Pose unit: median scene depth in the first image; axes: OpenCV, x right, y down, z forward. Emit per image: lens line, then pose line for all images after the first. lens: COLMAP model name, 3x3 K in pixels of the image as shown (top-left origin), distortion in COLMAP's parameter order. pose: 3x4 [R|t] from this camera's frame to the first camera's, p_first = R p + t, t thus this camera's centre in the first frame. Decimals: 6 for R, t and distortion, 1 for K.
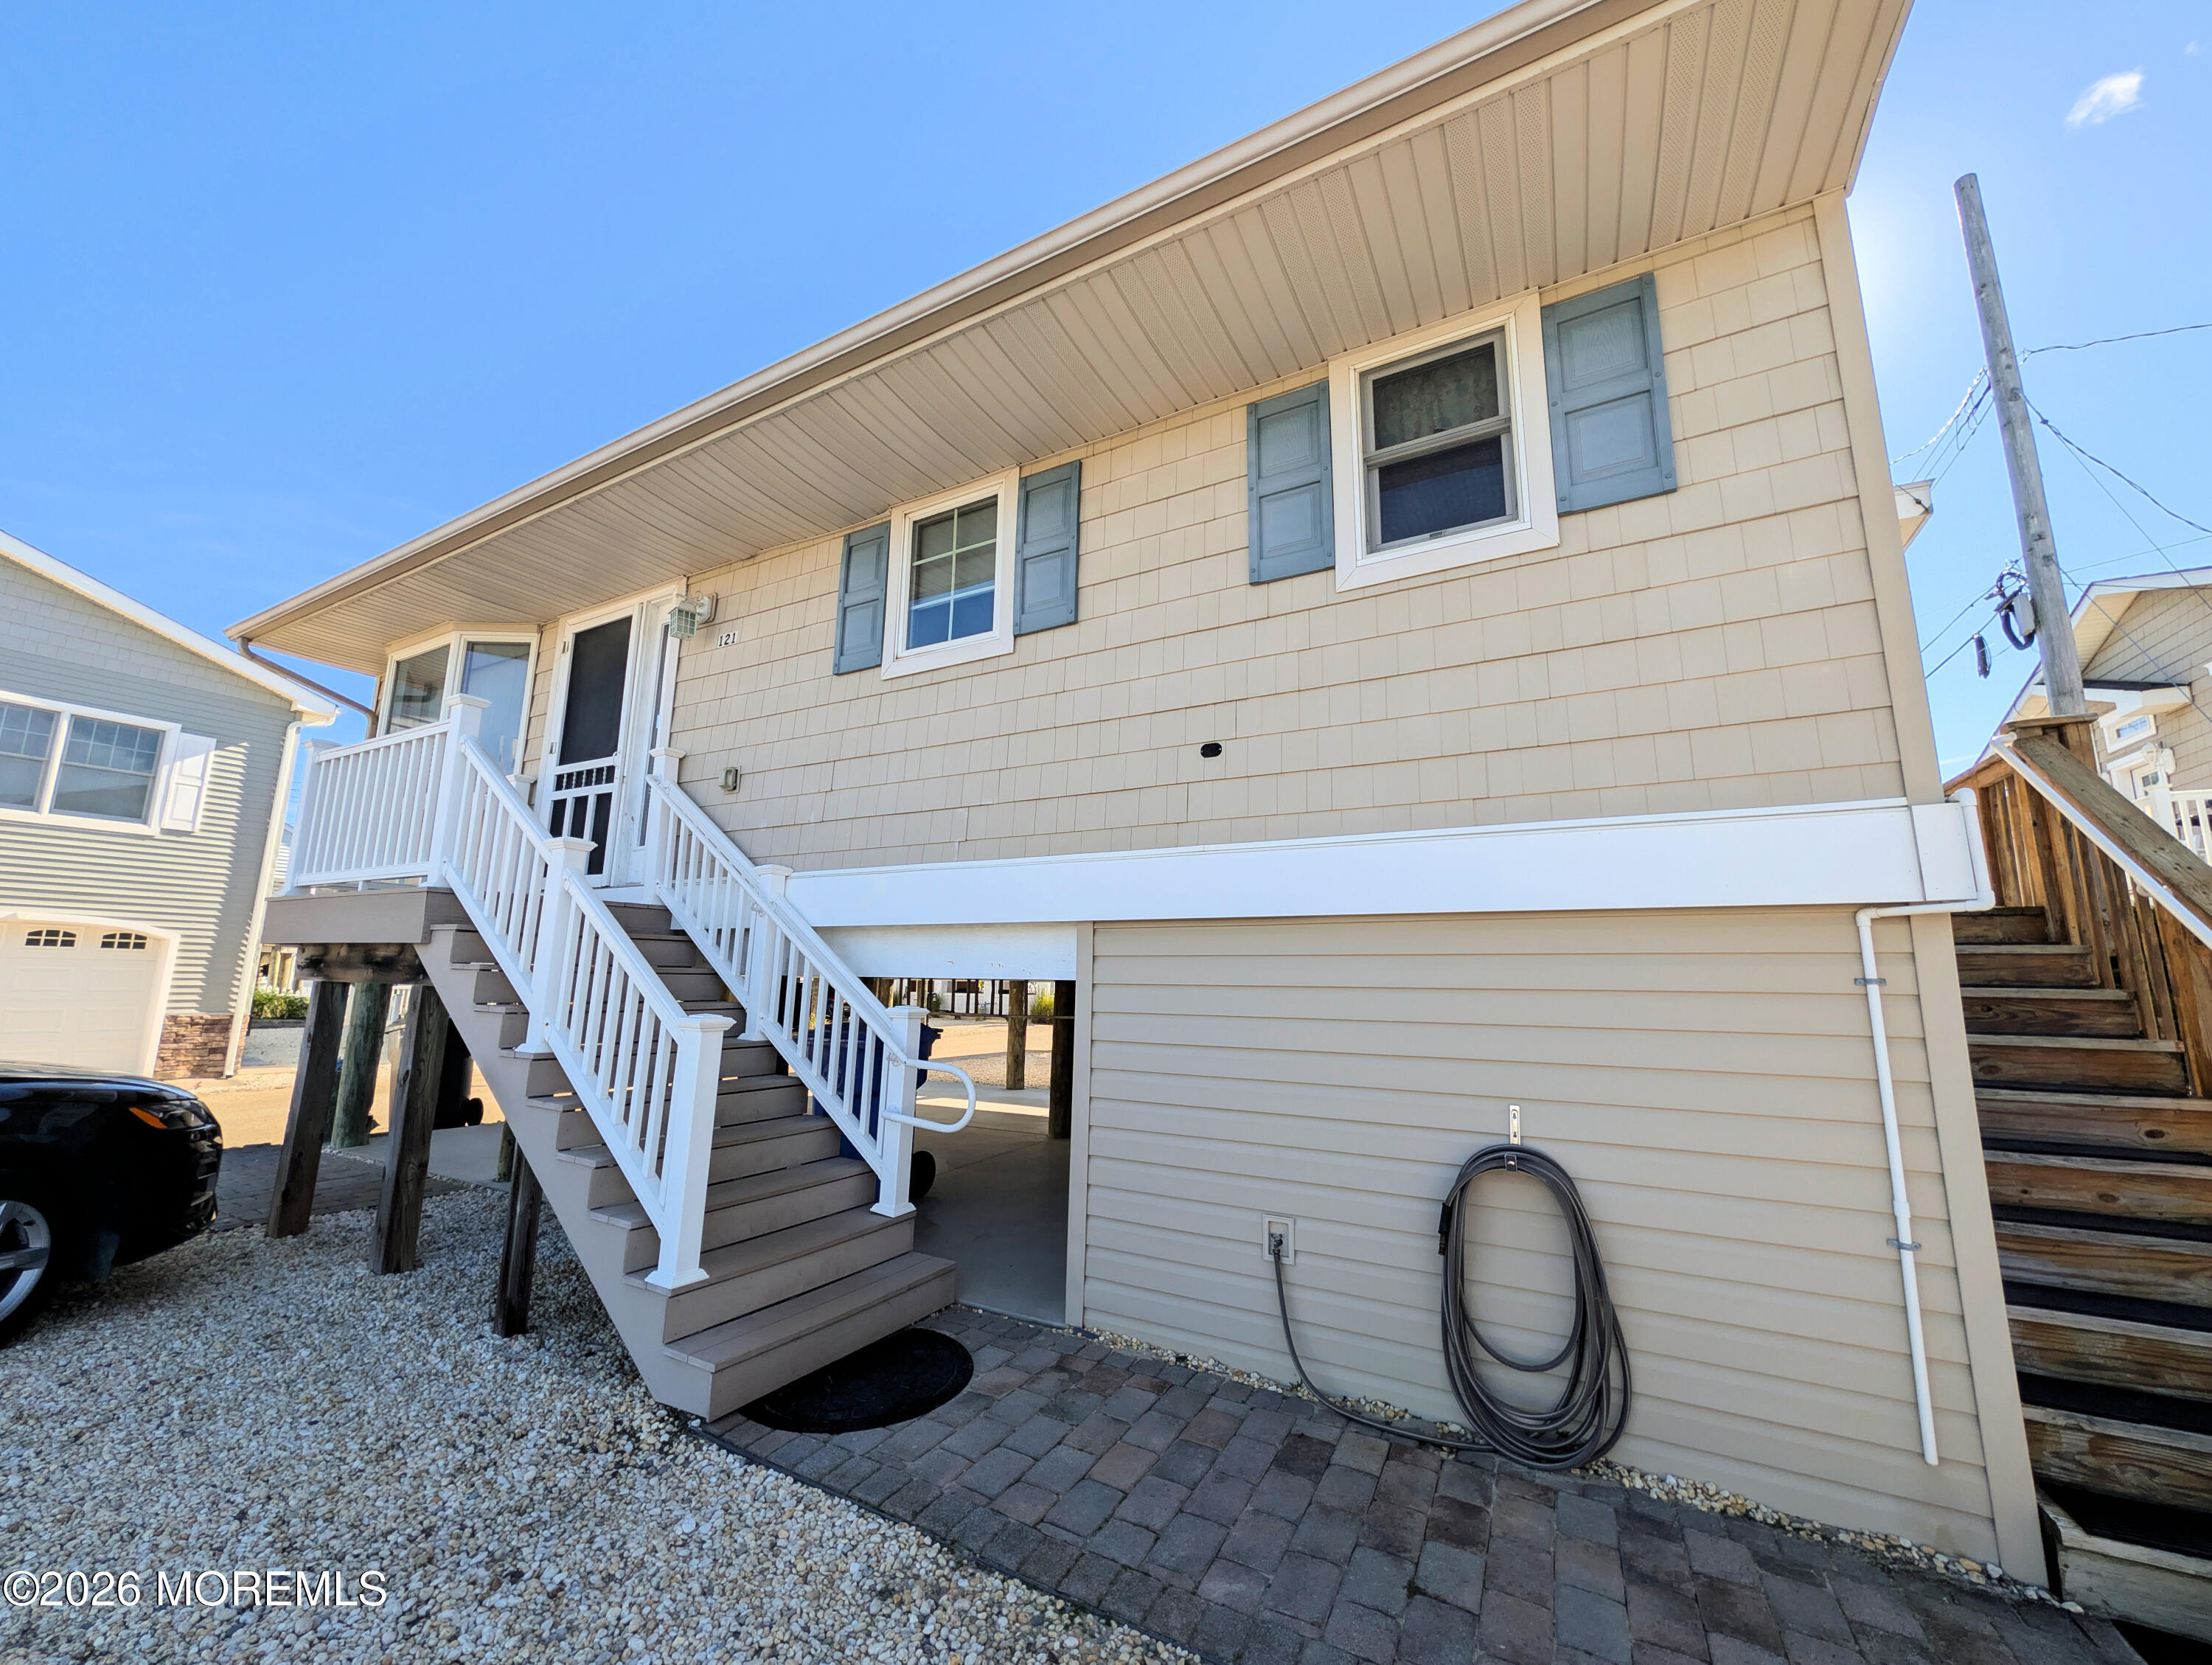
lens RADIAL K [[851.9, 0, 1104.6], [0, 851.9, 839.5], [0, 0, 1]] dist [0.000750, 0.000775]
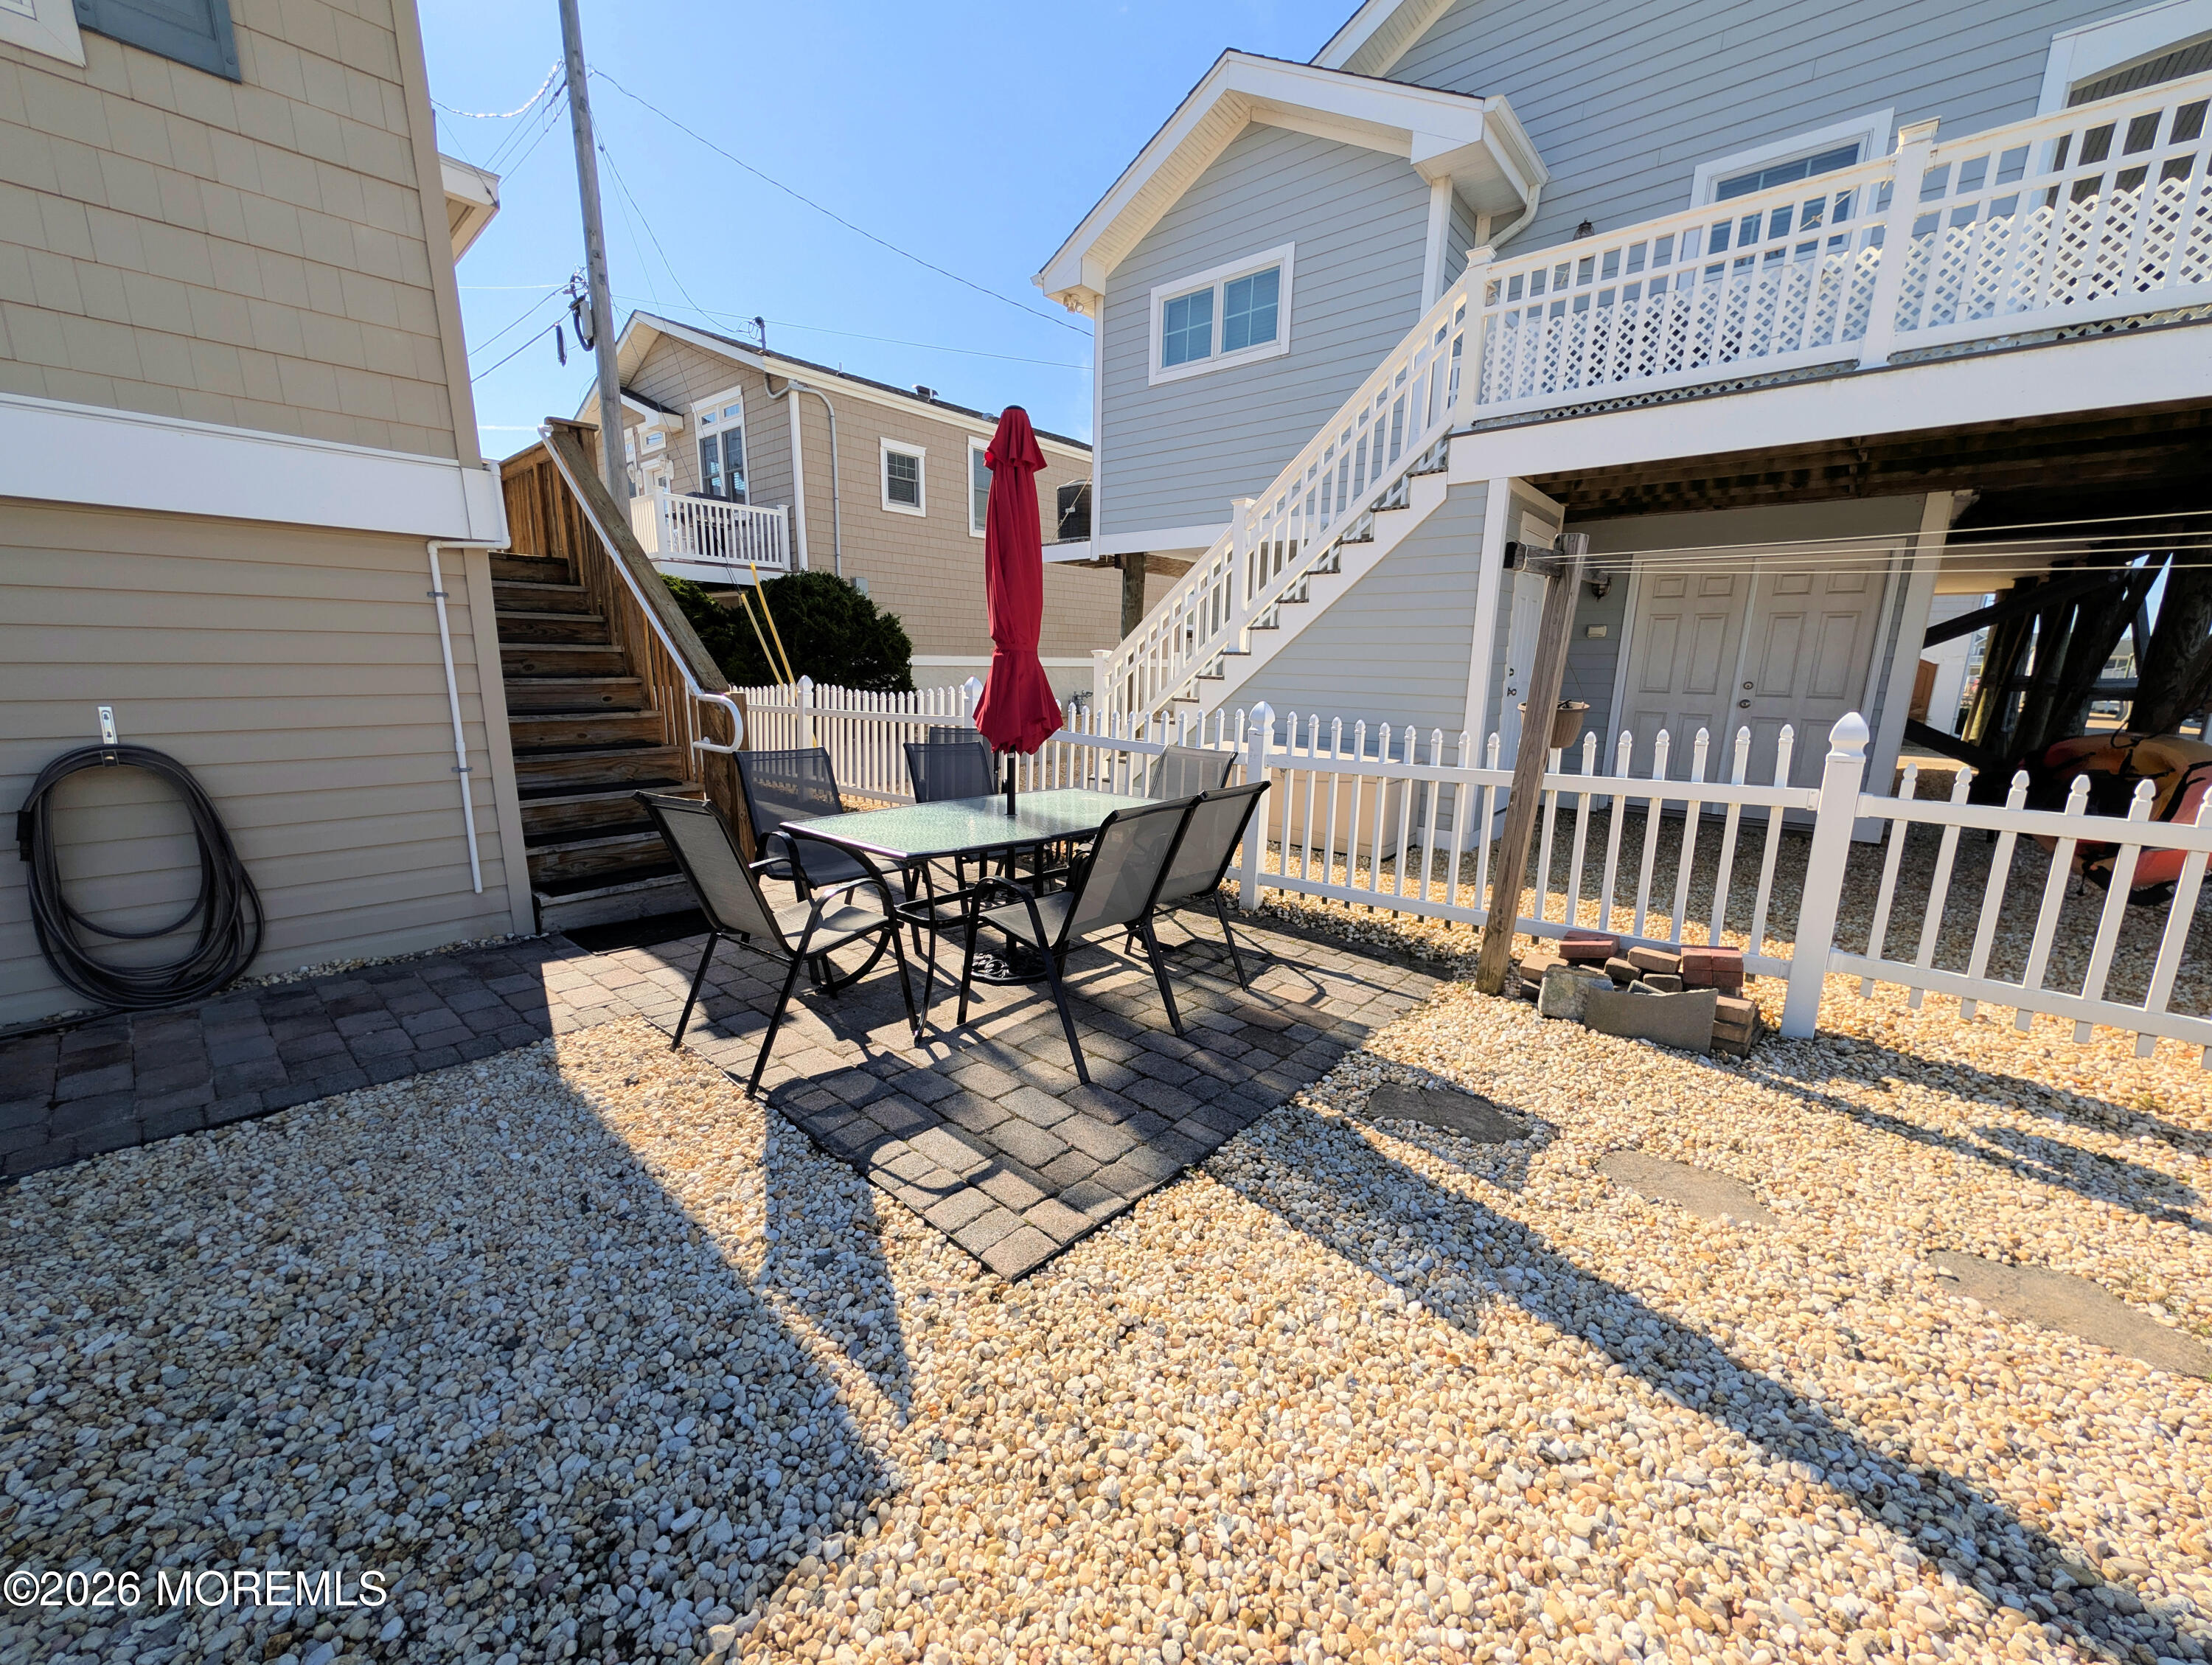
lens RADIAL K [[851.9, 0, 1104.6], [0, 851.9, 839.5], [0, 0, 1]] dist [0.000750, 0.000775]
pose [[0.236200, -0.215826, 0.947433, -0.252568], [-0.174665, 0.949710, 0.259890, -0.008255], [-0.955877, -0.226870, 0.186624, -0.388140]]
